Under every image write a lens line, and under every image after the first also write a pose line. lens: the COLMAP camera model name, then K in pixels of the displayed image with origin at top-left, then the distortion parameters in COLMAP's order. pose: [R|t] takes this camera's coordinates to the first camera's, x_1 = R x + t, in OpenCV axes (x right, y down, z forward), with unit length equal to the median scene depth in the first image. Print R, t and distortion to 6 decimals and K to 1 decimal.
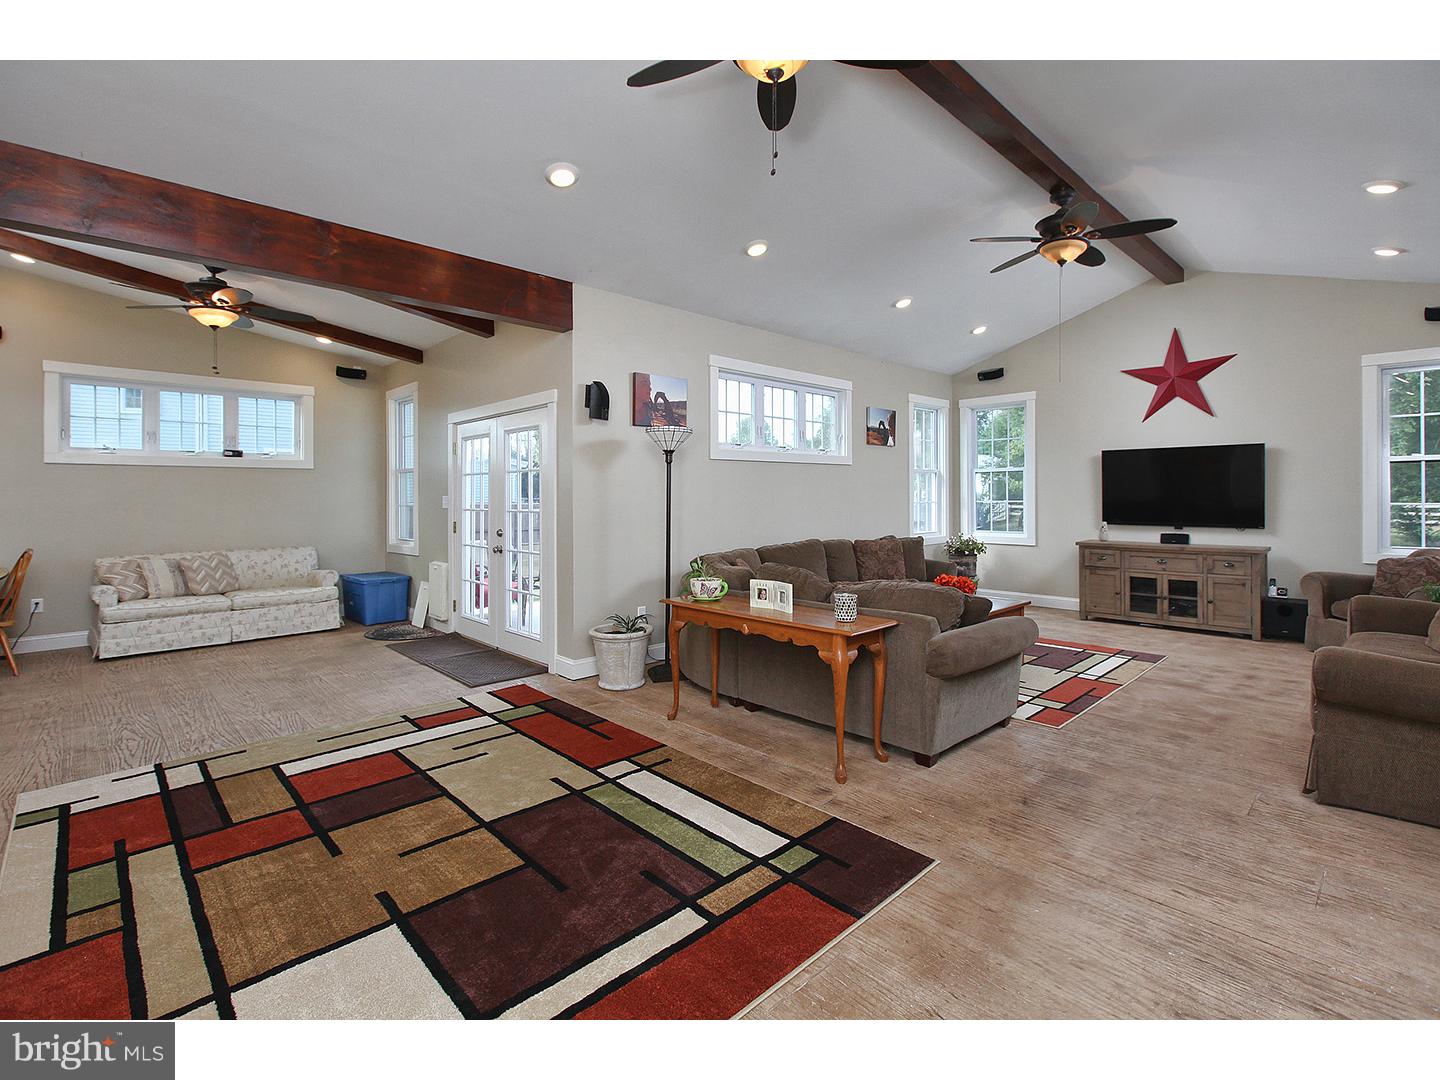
lens RADIAL K [[666.4, 0, 721.5], [0, 666.4, 491.3], [0, 0, 1]] dist [0.069740, -0.001316]
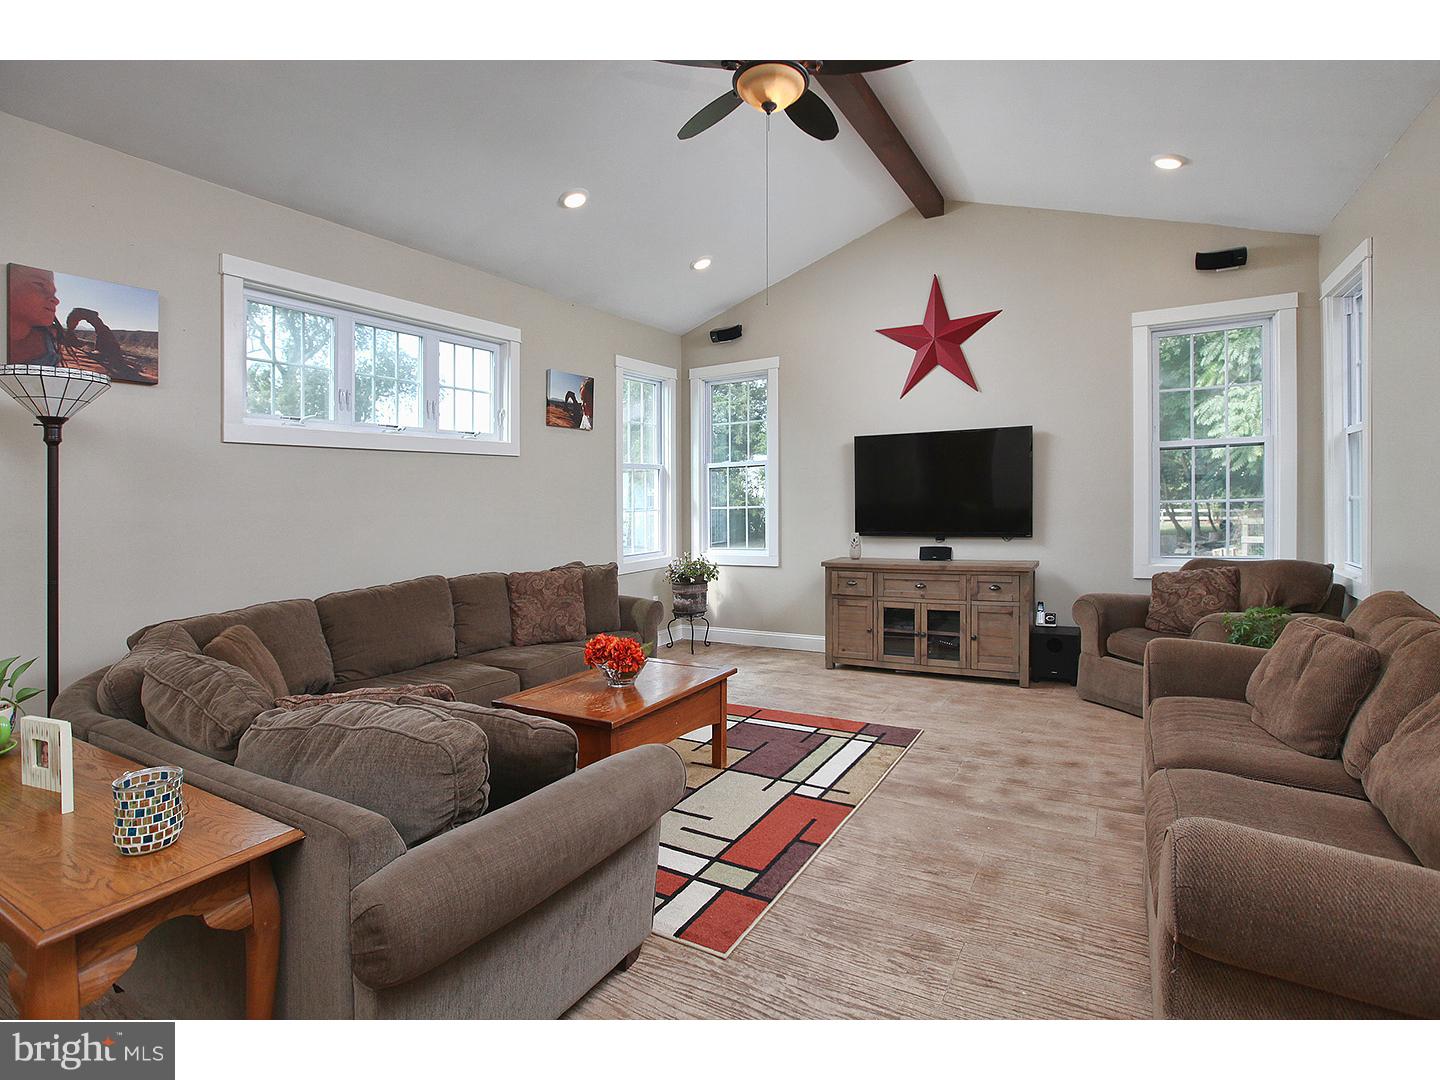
lens RADIAL K [[696.1, 0, 720.4], [0, 696.1, 526.9], [0, 0, 1]] dist [0.033790, -0.000003]
pose [[0.963528, -0.027063, 0.266236, 0.228131], [0.015874, 0.998901, 0.044092, 0.003115], [-0.267137, -0.038257, 0.962899, 0.324859]]
